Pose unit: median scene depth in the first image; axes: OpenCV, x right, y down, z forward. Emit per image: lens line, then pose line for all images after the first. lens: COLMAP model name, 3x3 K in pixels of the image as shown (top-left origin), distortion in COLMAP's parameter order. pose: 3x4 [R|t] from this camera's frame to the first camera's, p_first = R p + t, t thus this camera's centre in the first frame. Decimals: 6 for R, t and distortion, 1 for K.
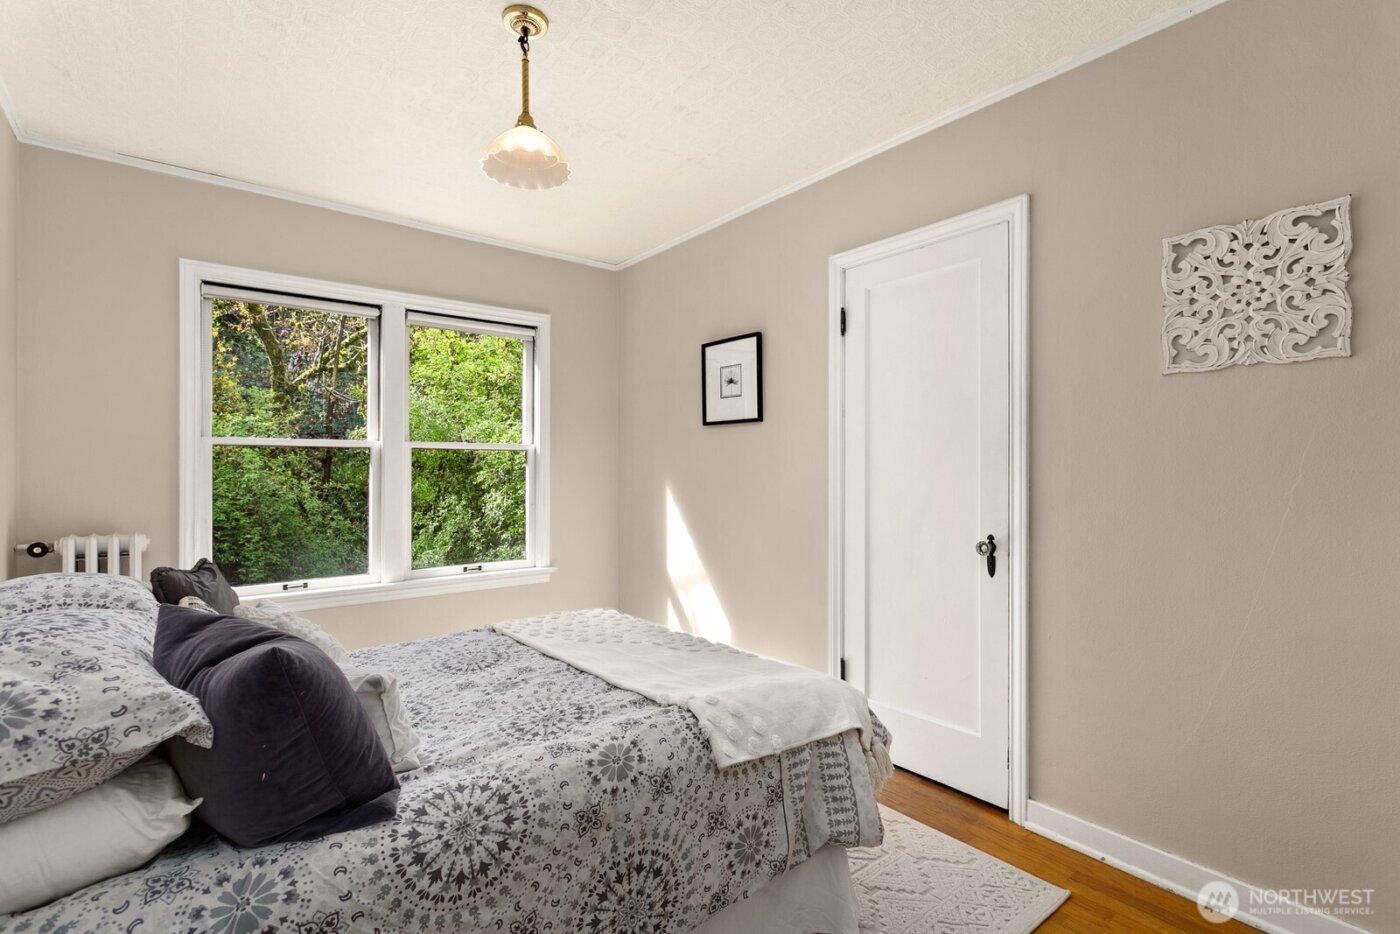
lens RADIAL K [[664.4, 0, 709.0], [0, 664.4, 473.8], [0, 0, 1]] dist [0.001830, 0.000094]
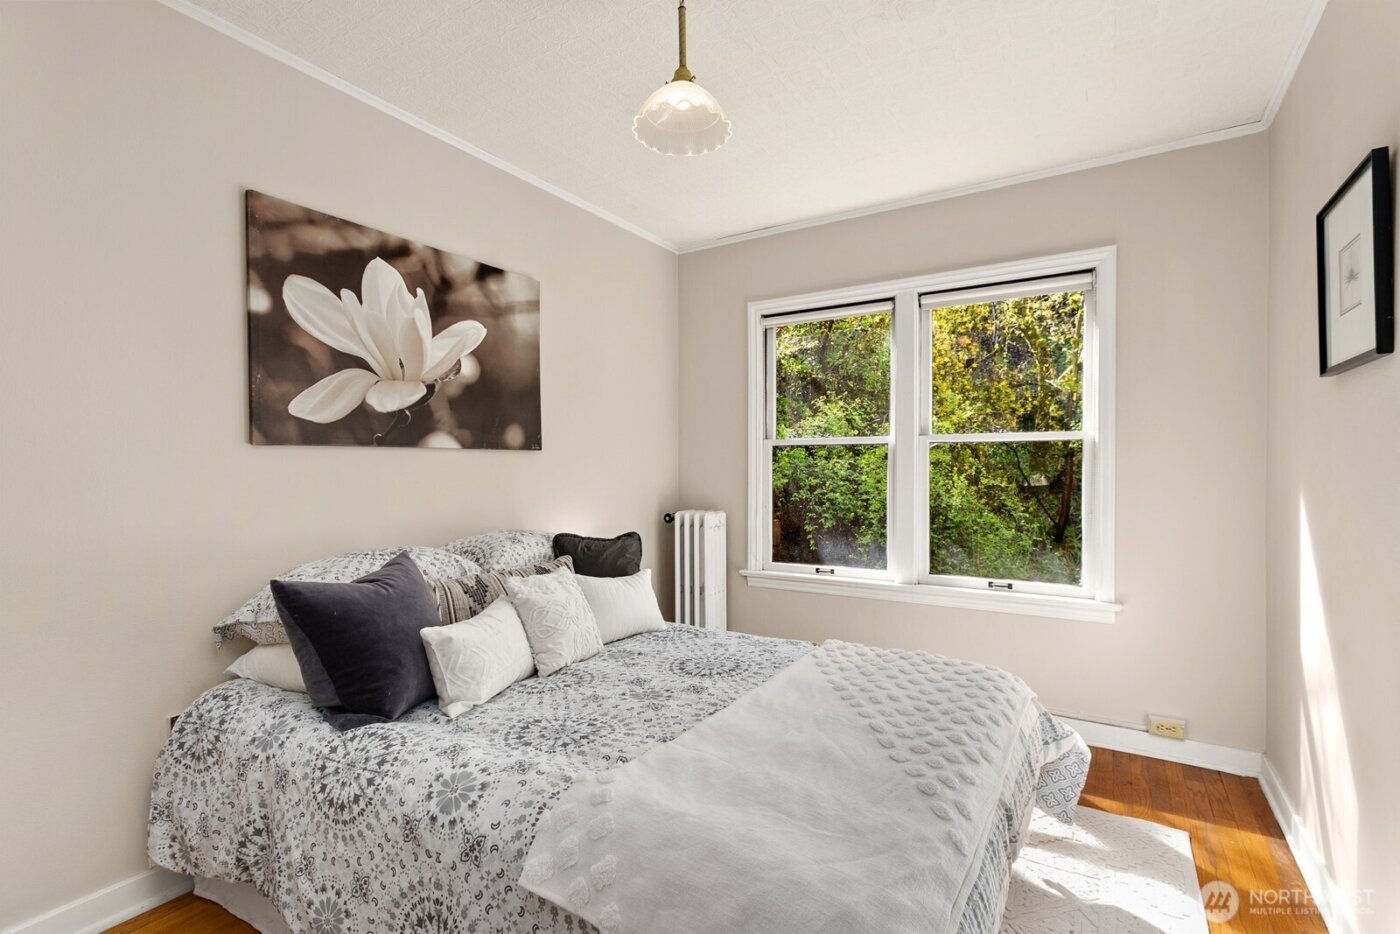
lens RADIAL K [[664.4, 0, 710.8], [0, 664.4, 467.8], [0, 0, 1]] dist [0.001830, 0.000094]
pose [[0.319944, 0.001290, -0.947436, 0.634253], [-0.003628, 0.999993, 0.000136, -0.003899], [0.947430, 0.003394, 0.319947, 0.803500]]
